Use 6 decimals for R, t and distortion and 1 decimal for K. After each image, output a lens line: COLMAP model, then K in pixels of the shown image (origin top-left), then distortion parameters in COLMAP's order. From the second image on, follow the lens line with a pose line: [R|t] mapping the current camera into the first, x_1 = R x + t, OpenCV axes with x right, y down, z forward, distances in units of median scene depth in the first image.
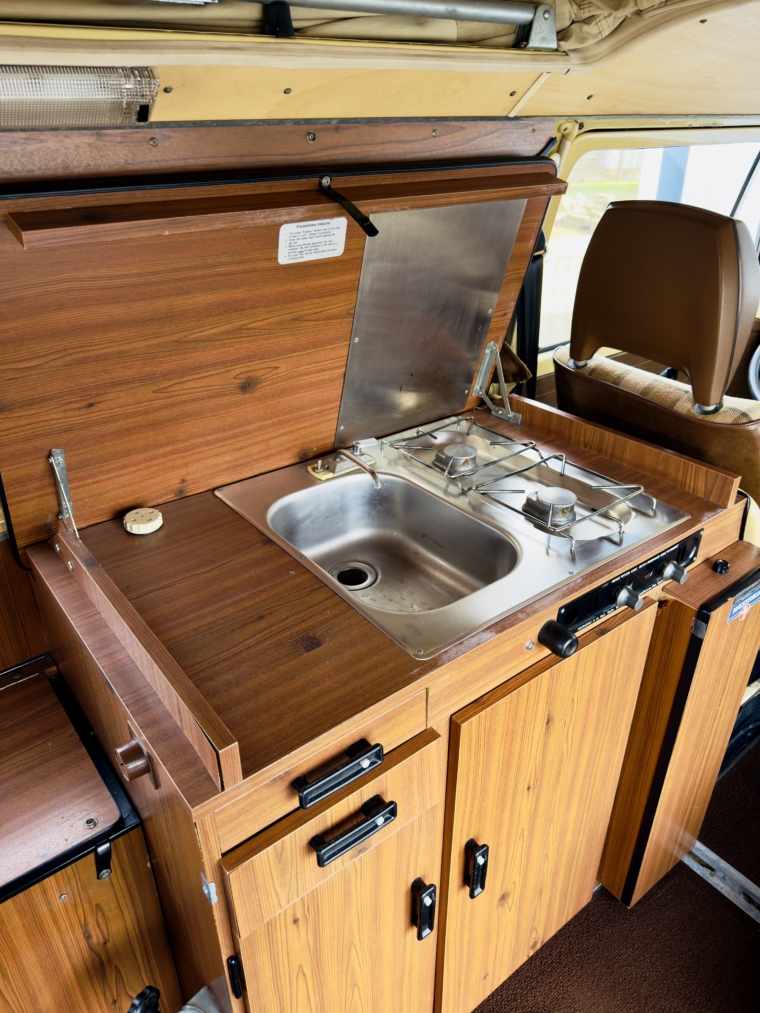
lens RADIAL K [[713.5, 0, 380.0], [0, 713.5, 506.5], [0, 0, 1]] dist [0.080487, -0.124065]
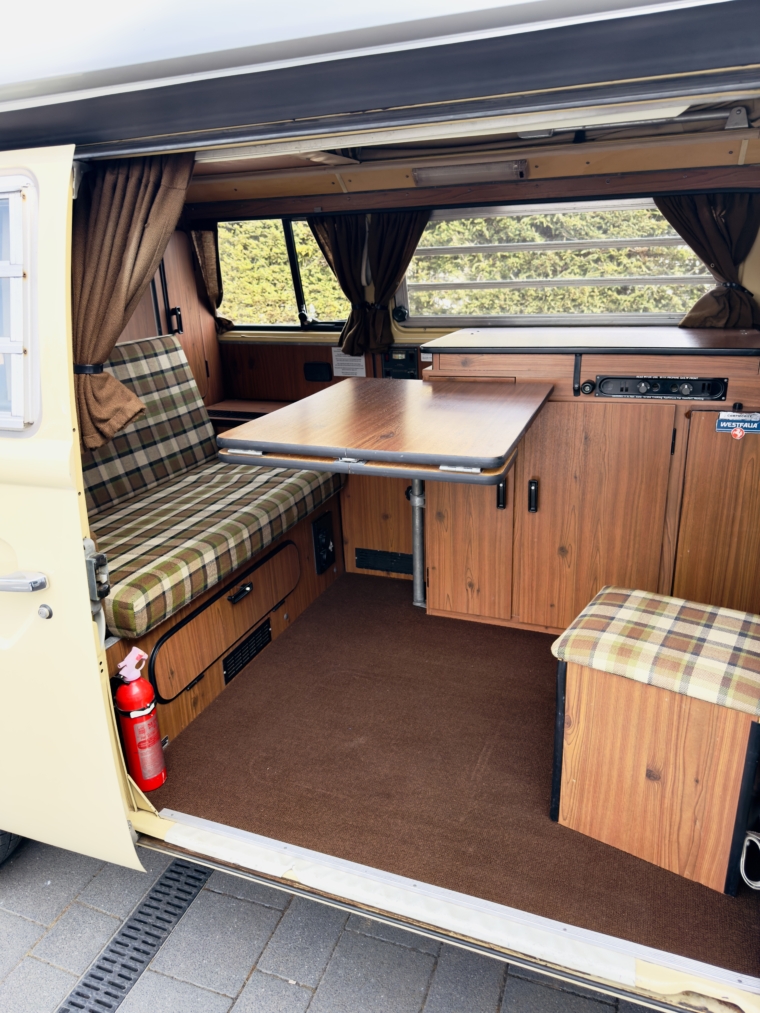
lens RADIAL K [[713.5, 0, 380.0], [0, 713.5, 506.5], [0, 0, 1]] dist [0.080487, -0.124065]
pose [[0.521698, 0.269039, -0.809598, 1.616090], [-0.381437, 0.922398, 0.060729, 0.564092], [0.763110, 0.277129, 0.583834, -0.592988]]
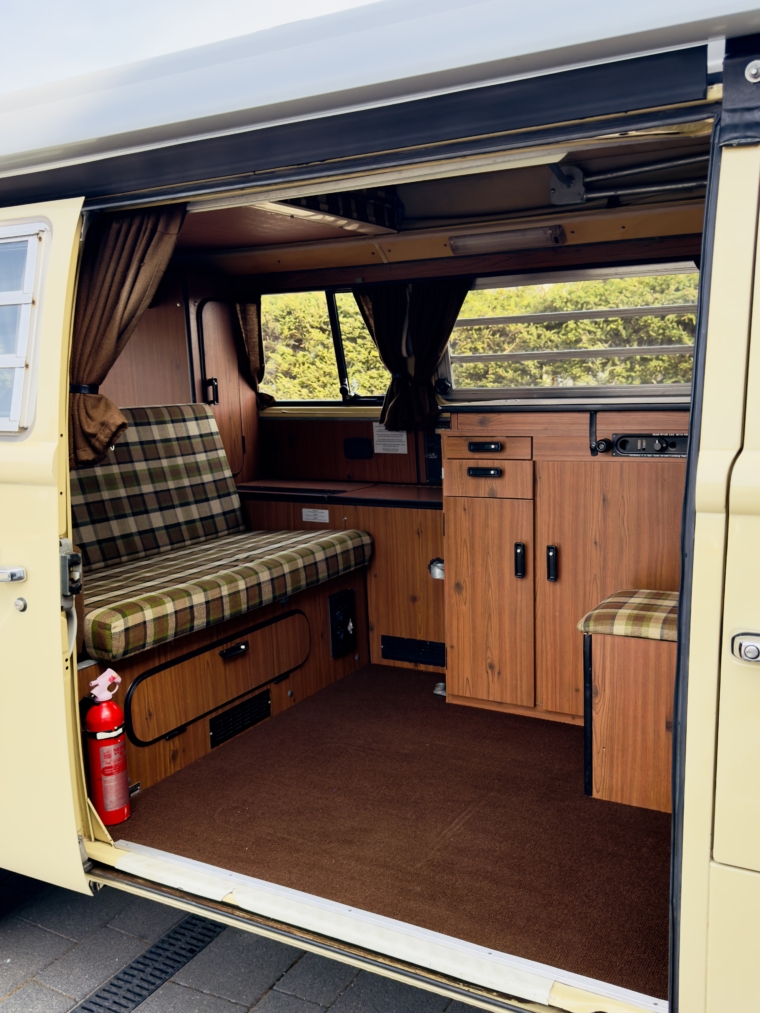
lens RADIAL K [[908.1, 0, 393.2], [0, 908.1, 529.0], [0, 0, 1]] dist [0.129836, -0.203642]
pose [[0.402659, 0.149849, -0.903001, 2.183022], [-0.418886, 0.907316, -0.036221, 0.676631], [0.813880, 0.392839, 0.428109, -0.479098]]
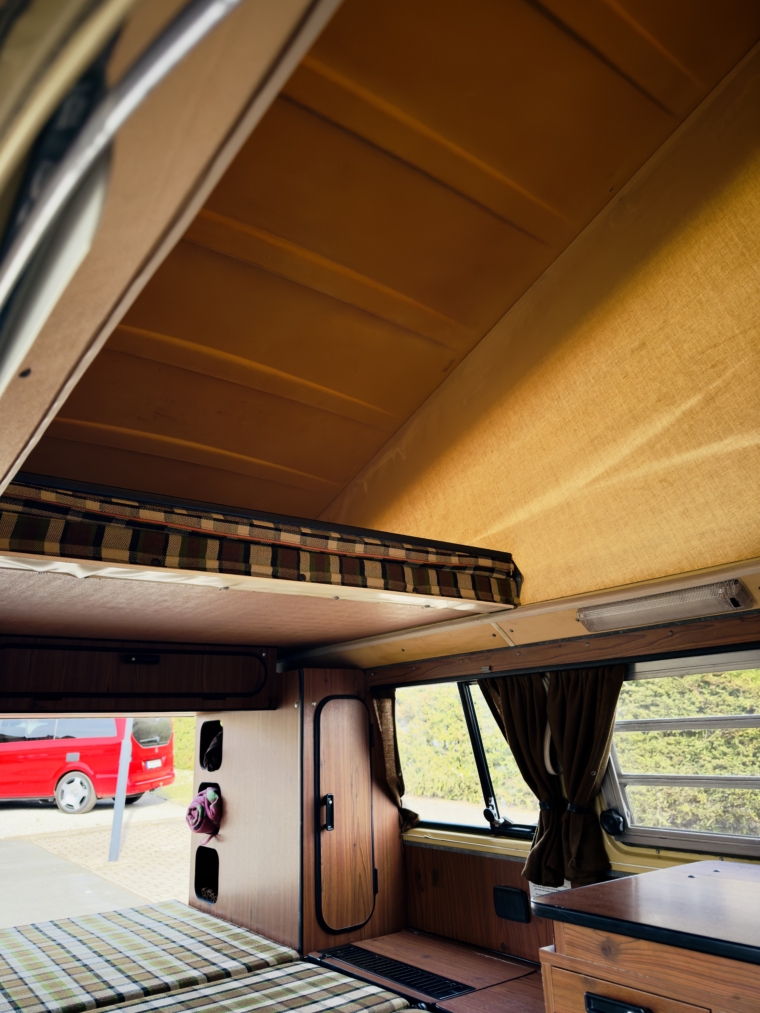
lens RADIAL K [[713.5, 0, 380.0], [0, 713.5, 506.5], [0, 0, 1]] dist [0.080487, -0.124065]
pose [[-0.006264, -0.301334, -0.953498, 1.113005], [-0.453972, 0.850451, -0.265785, 0.096744], [0.890994, 0.431196, -0.142125, 0.280125]]
